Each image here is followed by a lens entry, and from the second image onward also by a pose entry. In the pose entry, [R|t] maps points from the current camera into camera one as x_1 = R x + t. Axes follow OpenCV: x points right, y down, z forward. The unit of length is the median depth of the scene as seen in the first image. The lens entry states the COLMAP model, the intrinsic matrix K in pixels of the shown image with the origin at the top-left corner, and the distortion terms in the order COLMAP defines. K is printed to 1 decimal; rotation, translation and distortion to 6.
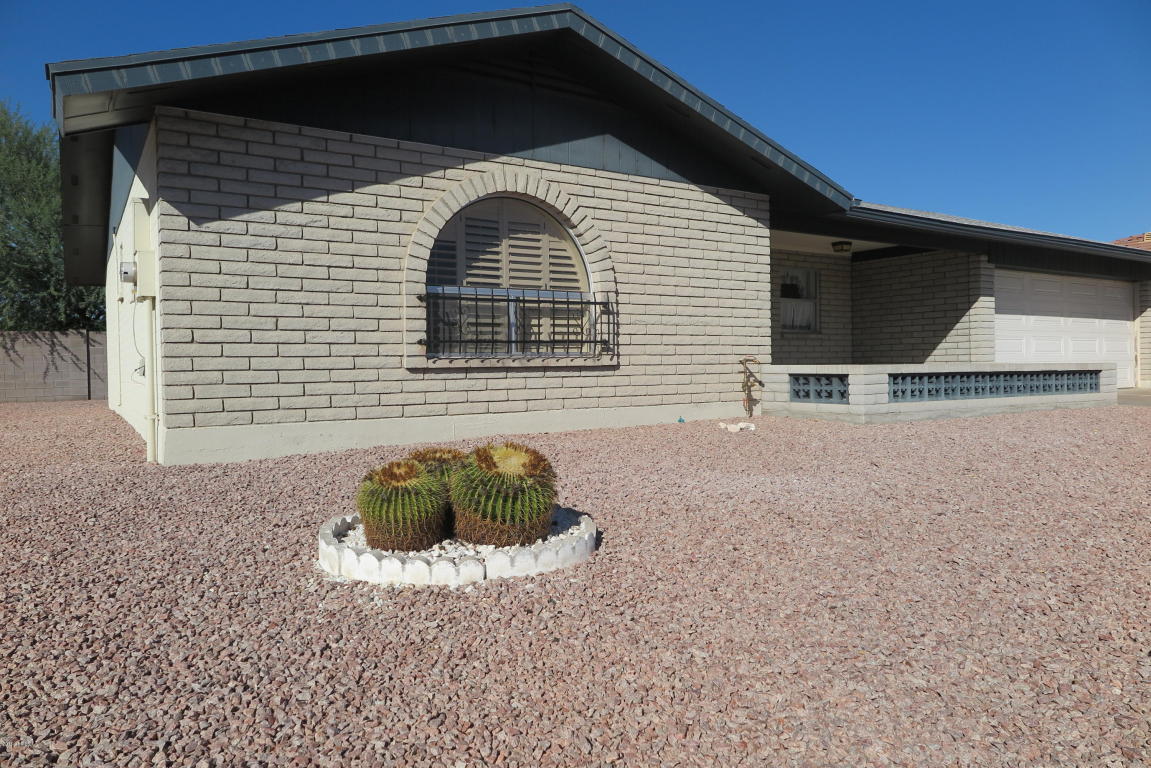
lens RADIAL K [[791.2, 0, 575.5], [0, 791.2, 382.8], [0, 0, 1]] dist [-0.018130, 0.006839]
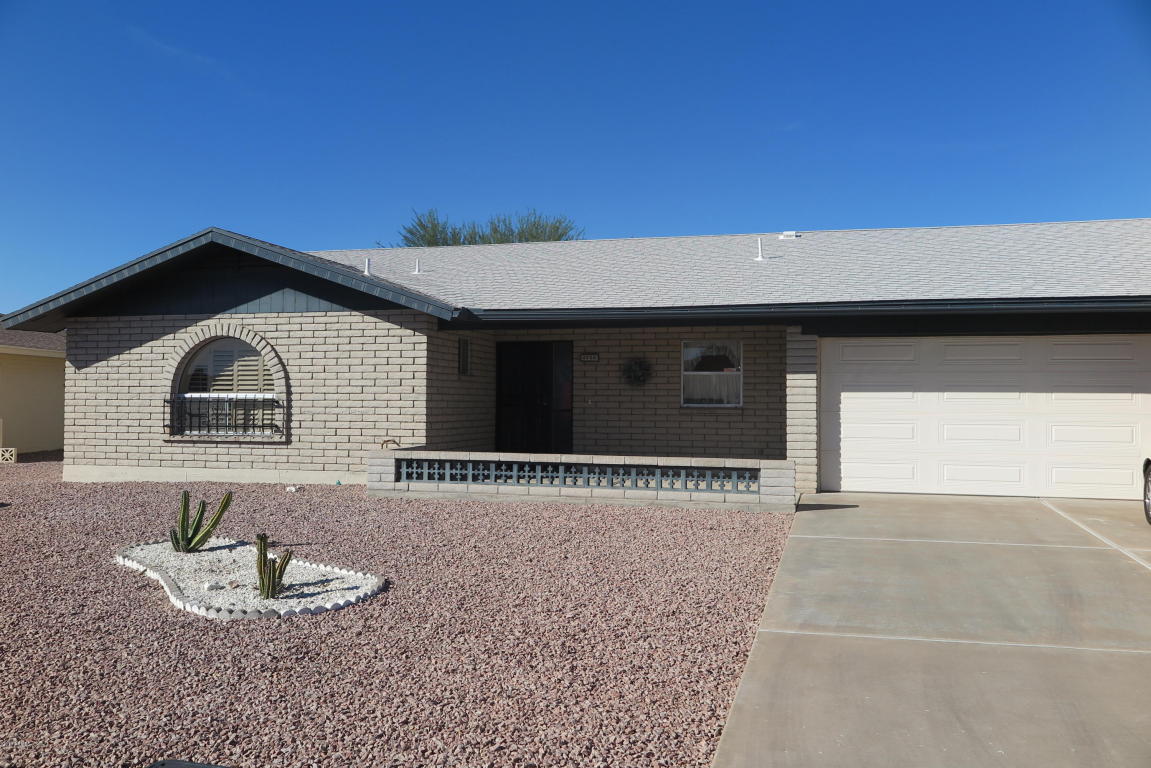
lens RADIAL K [[998.3, 0, 576.3], [0, 998.3, 386.1], [0, 0, 1]] dist [0.017079, 0.004191]
pose [[0.658776, 0.004980, -0.752323, 2.063797], [-0.027478, 0.999470, -0.017445, -0.123421], [0.751838, 0.032165, 0.658563, 0.185845]]
